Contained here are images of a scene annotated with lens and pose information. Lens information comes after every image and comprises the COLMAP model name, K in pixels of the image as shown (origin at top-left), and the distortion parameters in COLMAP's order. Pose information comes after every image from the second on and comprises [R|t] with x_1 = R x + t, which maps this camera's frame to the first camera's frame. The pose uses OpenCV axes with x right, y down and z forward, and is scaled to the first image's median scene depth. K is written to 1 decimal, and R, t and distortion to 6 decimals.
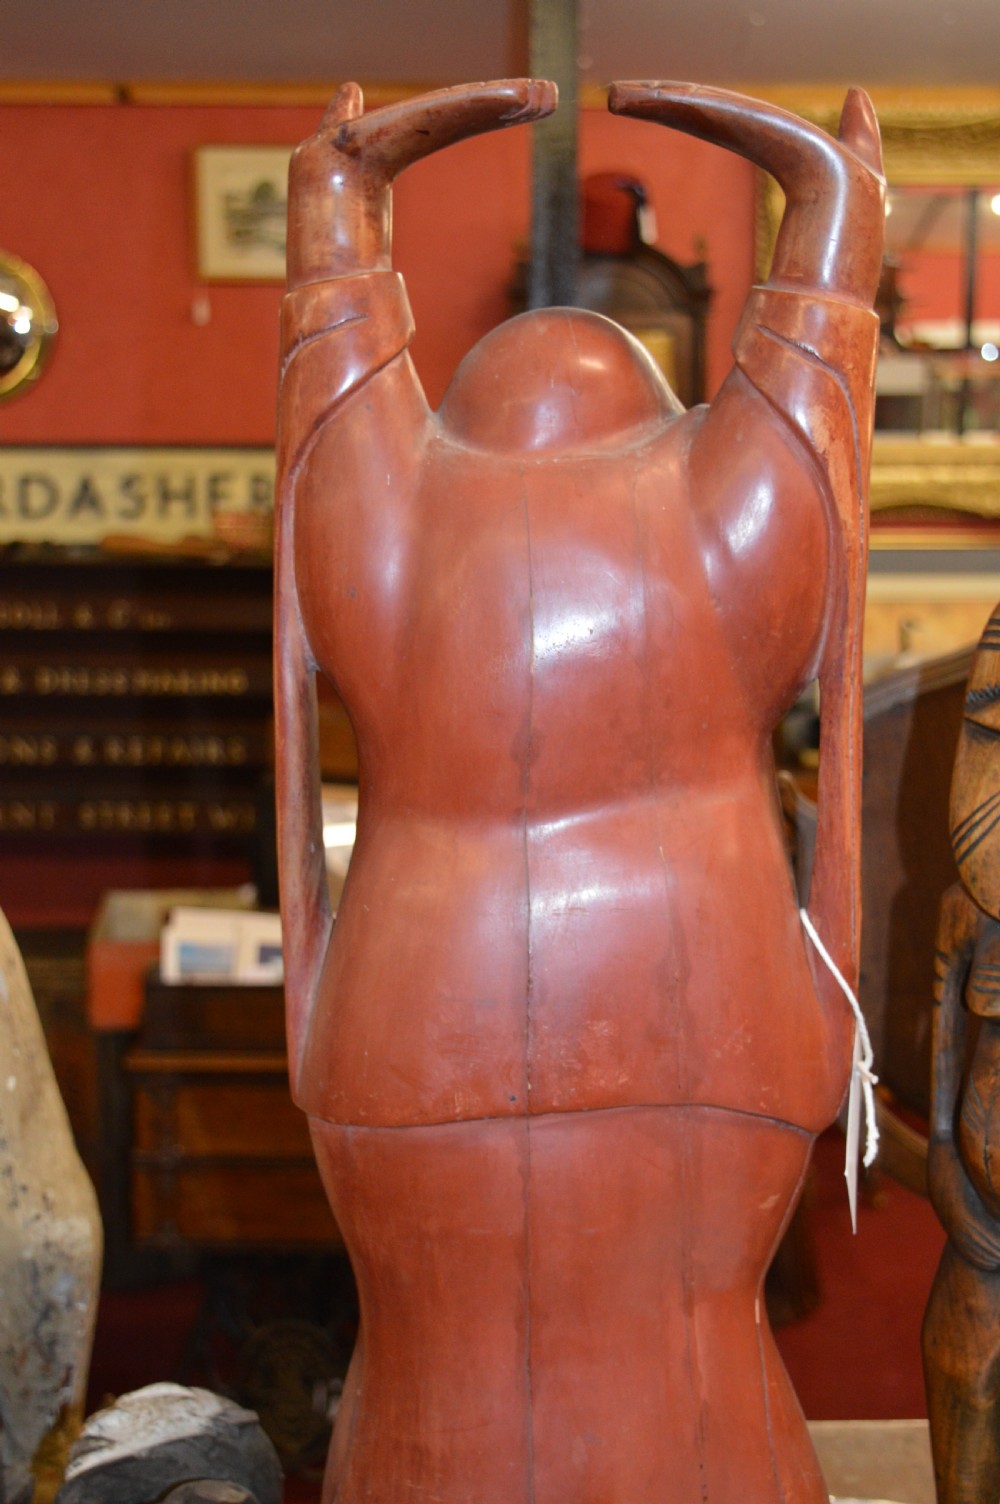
lens RADIAL K [[2424.0, 0, 528.1], [0, 2424.0, 773.7], [0, 0, 1]] dist [-0.013233, 0.000000]
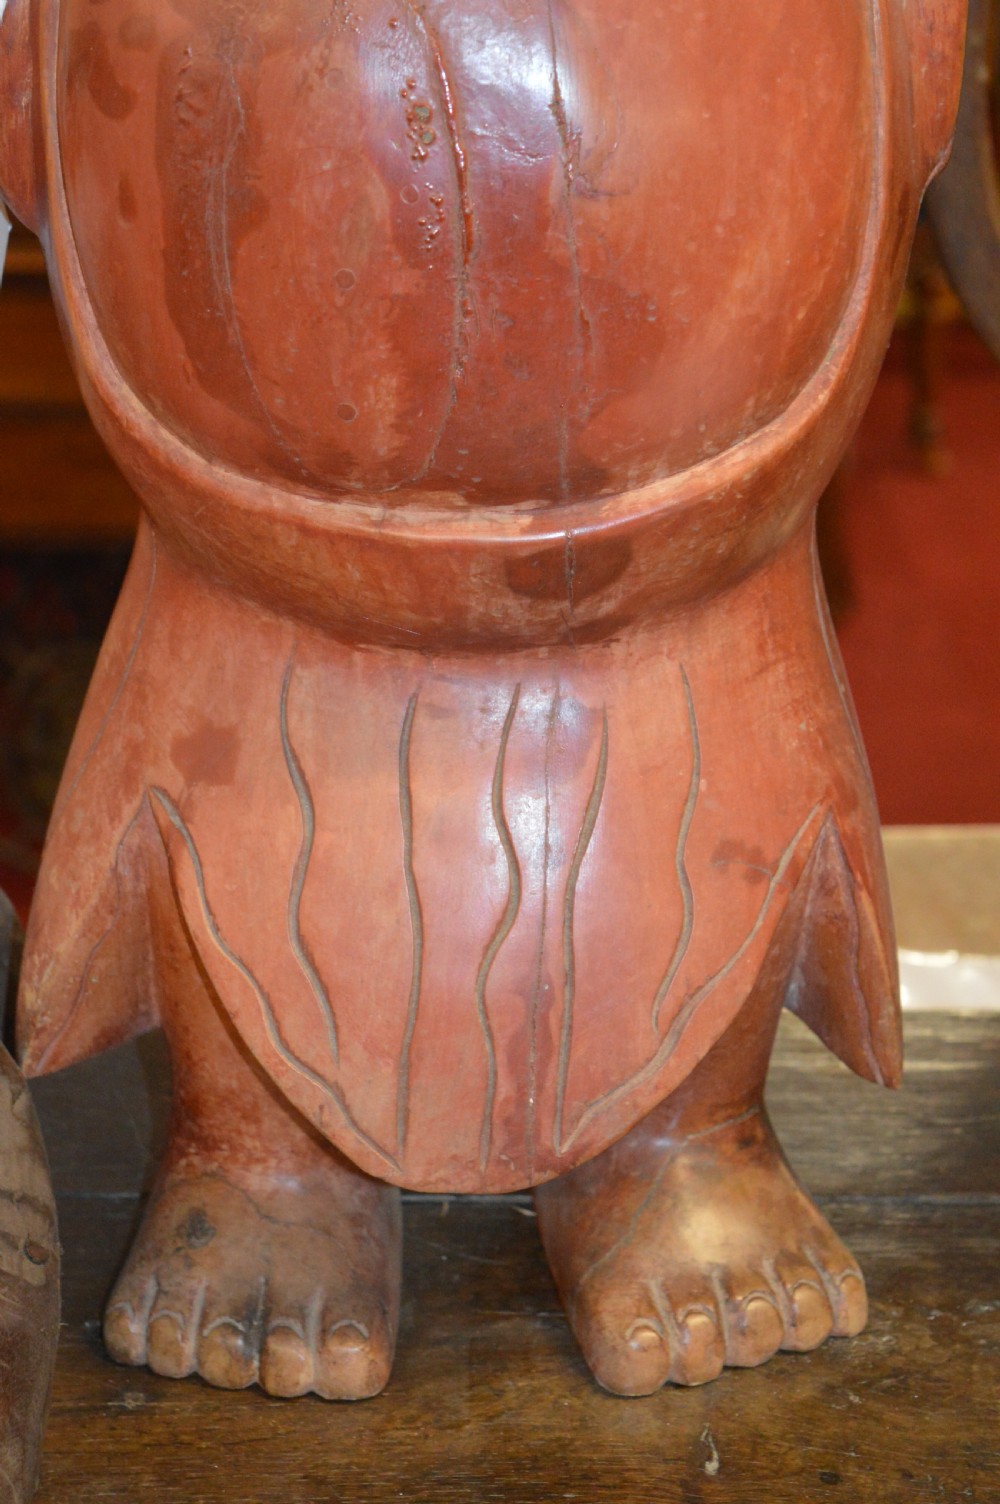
lens RADIAL K [[3378.1, 0, 514.9], [0, 3378.1, 753.0], [0, 0, 1]] dist [0.079571, 0.000000]
pose [[0.999572, -0.003171, 0.029089, -0.065515], [-0.004409, 0.966443, 0.256843, 0.198574], [-0.028927, -0.256861, 0.966015, 1.278388]]
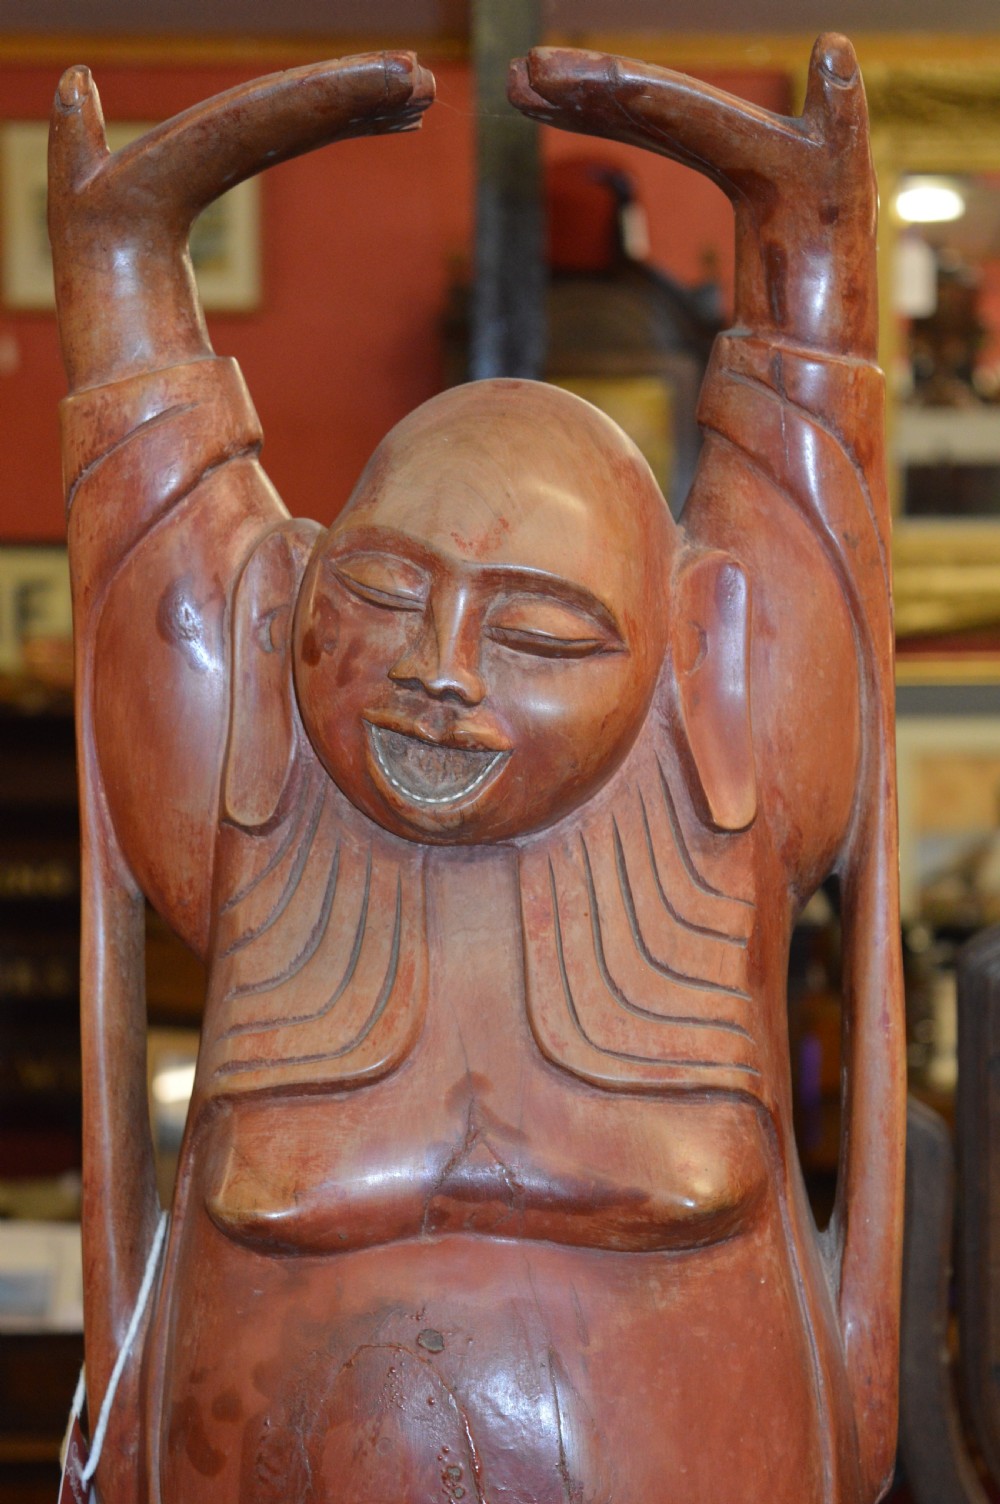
lens RADIAL K [[3370.4, 0, 509.5], [0, 3370.4, 751.8], [0, 0, 1]] dist [0.063958, 0.000000]
pose [[0.999882, -0.007793, 0.013217, -0.039189], [0.008686, 0.997589, -0.068851, -0.136842], [-0.012649, 0.068958, 0.997539, 0.501079]]
